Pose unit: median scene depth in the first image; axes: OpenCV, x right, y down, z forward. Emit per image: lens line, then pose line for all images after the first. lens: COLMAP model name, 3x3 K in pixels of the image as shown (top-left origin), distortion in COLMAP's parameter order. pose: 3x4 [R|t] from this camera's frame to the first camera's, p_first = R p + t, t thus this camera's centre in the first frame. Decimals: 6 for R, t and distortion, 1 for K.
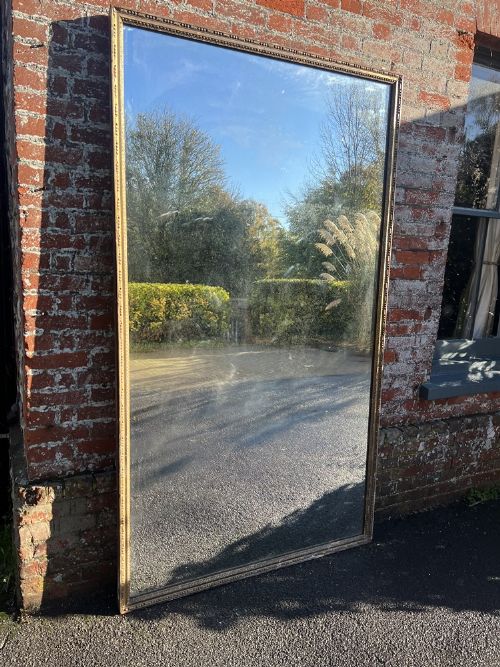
lens RADIAL K [[485.2, 0, 239.7], [0, 485.2, 338.7], [0, 0, 1]] dist [0.030309, -0.037381]
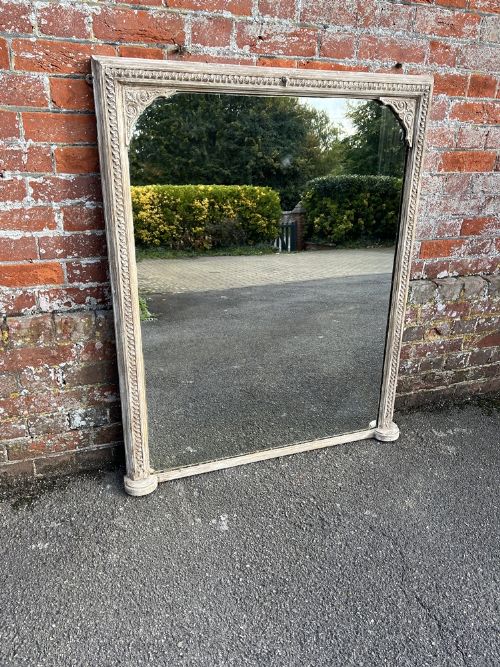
lens RADIAL K [[485.2, 0, 246.9], [0, 485.2, 332.9], [0, 0, 1]] dist [0.030309, -0.037381]
pose [[0.994475, 0.040644, -0.096790, 0.089801], [-0.015567, 0.968910, 0.246921, 0.128944], [0.103817, -0.244050, 0.964190, 0.389022]]
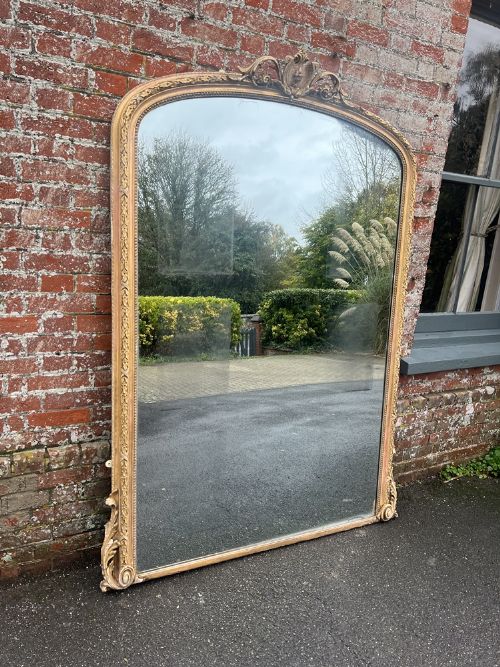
lens RADIAL K [[485.2, 0, 244.7], [0, 485.2, 334.7], [0, 0, 1]] dist [0.030309, -0.037381]
pose [[0.999078, 0.022452, 0.036593, 0.037136], [-0.024465, 0.998157, 0.055541, 0.001522], [-0.035278, -0.056385, 0.997786, 0.074079]]
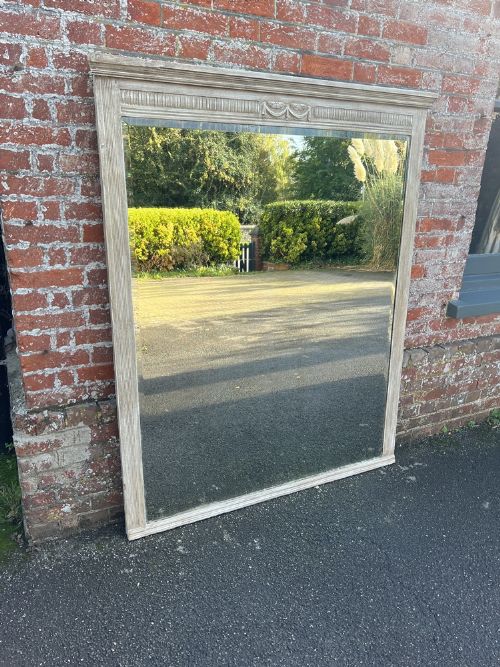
lens RADIAL K [[485.2, 0, 248.8], [0, 485.2, 330.5], [0, 0, 1]] dist [0.030309, -0.037381]
pose [[0.999878, -0.015139, -0.003852, -0.007466], [0.015517, 0.991023, 0.132789, 0.025327], [0.001808, -0.132833, 0.991137, 0.102847]]
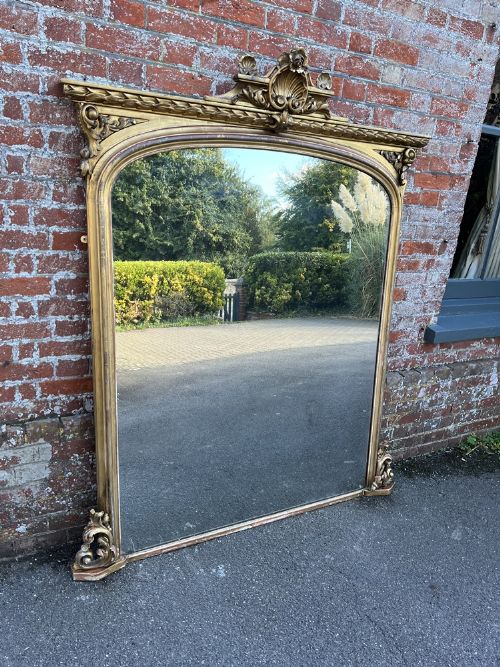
lens RADIAL K [[485.2, 0, 241.6], [0, 485.2, 335.4], [0, 0, 1]] dist [0.030309, -0.037381]
pose [[0.998982, 0.030472, 0.033256, -0.007705], [-0.034507, 0.991119, 0.128423, 0.007324], [-0.029047, -0.129440, 0.991162, 0.139431]]
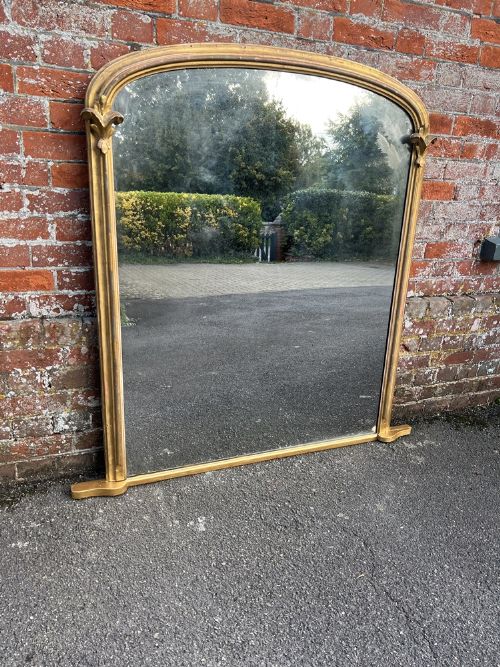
lens RADIAL K [[485.2, 0, 243.2], [0, 485.2, 333.7], [0, 0, 1]] dist [0.030309, -0.037381]
pose [[0.996679, 0.043312, -0.068954, 0.099953], [-0.031359, 0.985653, 0.165845, 0.168071], [0.075148, -0.163132, 0.983738, 0.335292]]
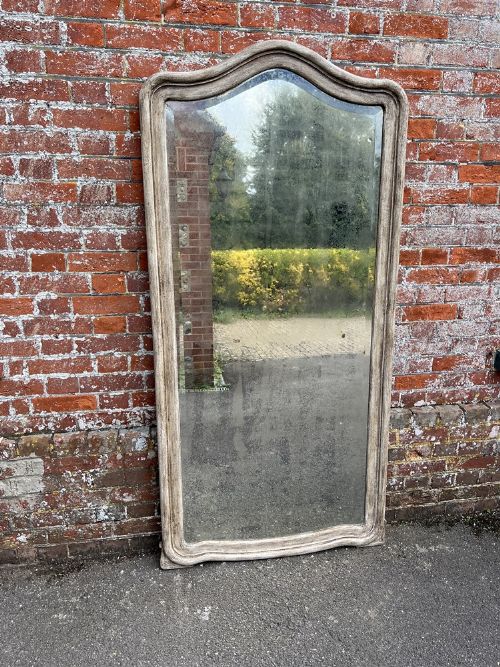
lens RADIAL K [[485.2, 0, 255.5], [0, 485.2, 335.3], [0, 0, 1]] dist [0.030309, -0.037381]
pose [[0.961934, 0.041686, -0.270085, 0.292696], [-0.014233, 0.994598, 0.102820, -0.000929], [0.272912, -0.095062, 0.957331, 0.255000]]
